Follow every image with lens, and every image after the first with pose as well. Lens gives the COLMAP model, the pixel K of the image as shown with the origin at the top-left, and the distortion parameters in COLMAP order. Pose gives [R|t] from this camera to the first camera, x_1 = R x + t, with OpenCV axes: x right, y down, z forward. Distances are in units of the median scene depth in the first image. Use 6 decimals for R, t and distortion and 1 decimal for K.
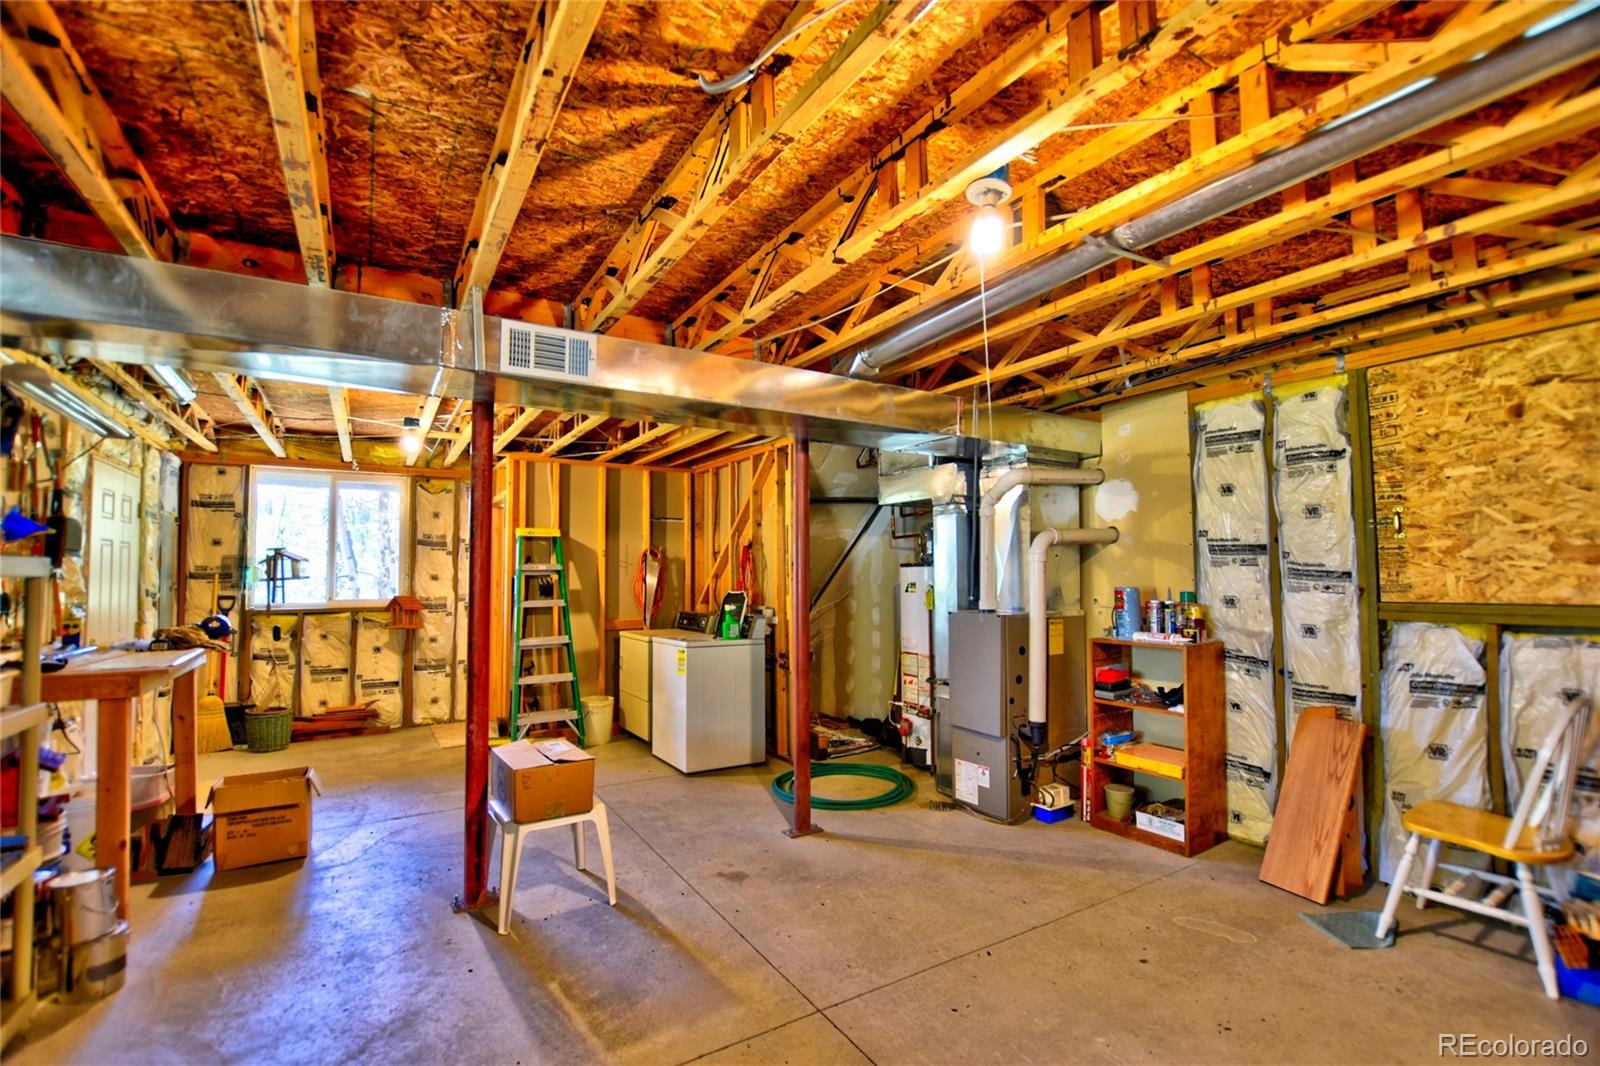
lens RADIAL K [[707.0, 0, 803.6], [0, 707.0, 544.5], [0, 0, 1]] dist [-0.028348, 0.001360]
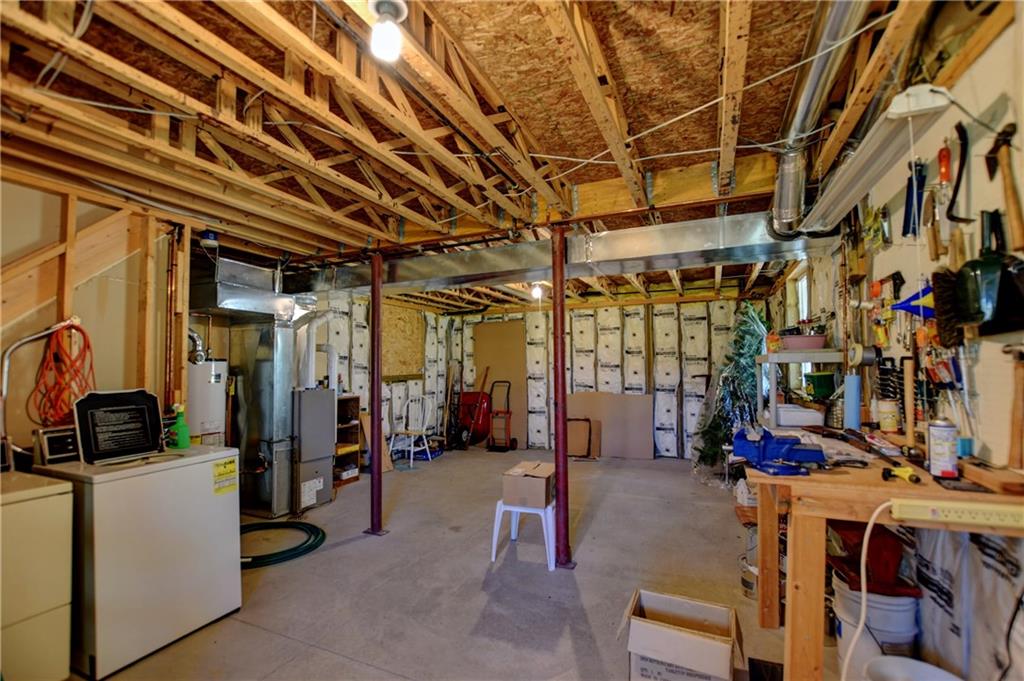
lens RADIAL K [[452.5, 0, 514.3], [0, 452.5, 347.9], [0, 0, 1]] dist [-0.028348, 0.001360]
pose [[-0.572968, 0.043322, 0.818432, -0.663294], [-0.024180, 0.997274, -0.069717, 0.043516], [-0.819221, -0.059735, -0.570358, 0.888100]]
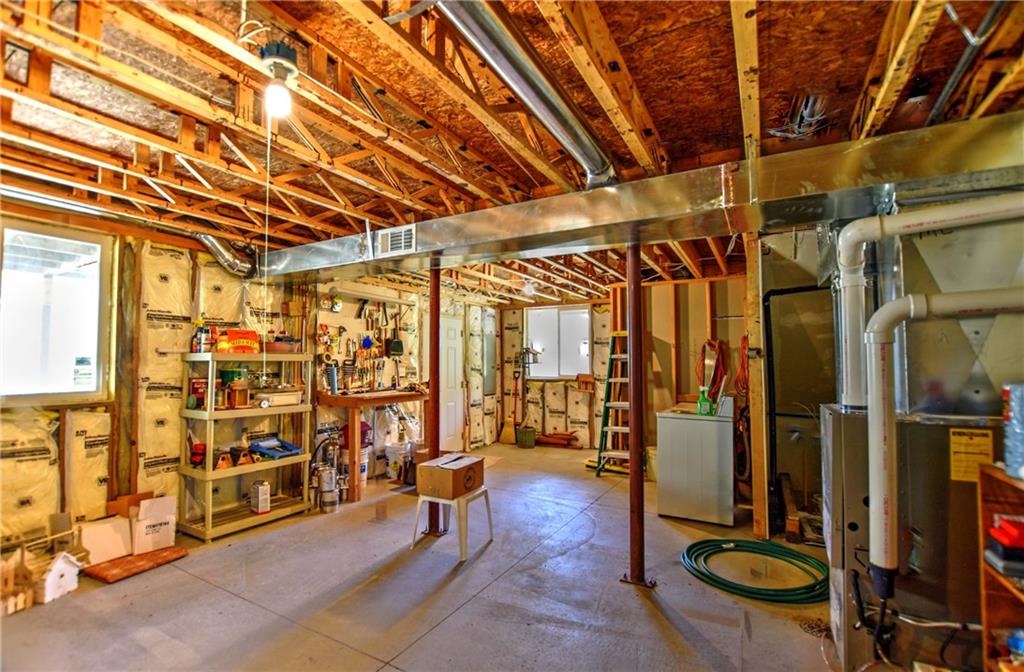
lens RADIAL K [[460.5, 0, 506.1], [0, 460.5, 345.4], [0, 0, 1]] dist [-0.001130, -0.000070]
pose [[0.479196, -0.028906, -0.877232, 0.380619], [0.033803, 0.999324, -0.014464, 0.014361], [0.877057, -0.022722, 0.479850, 0.298457]]
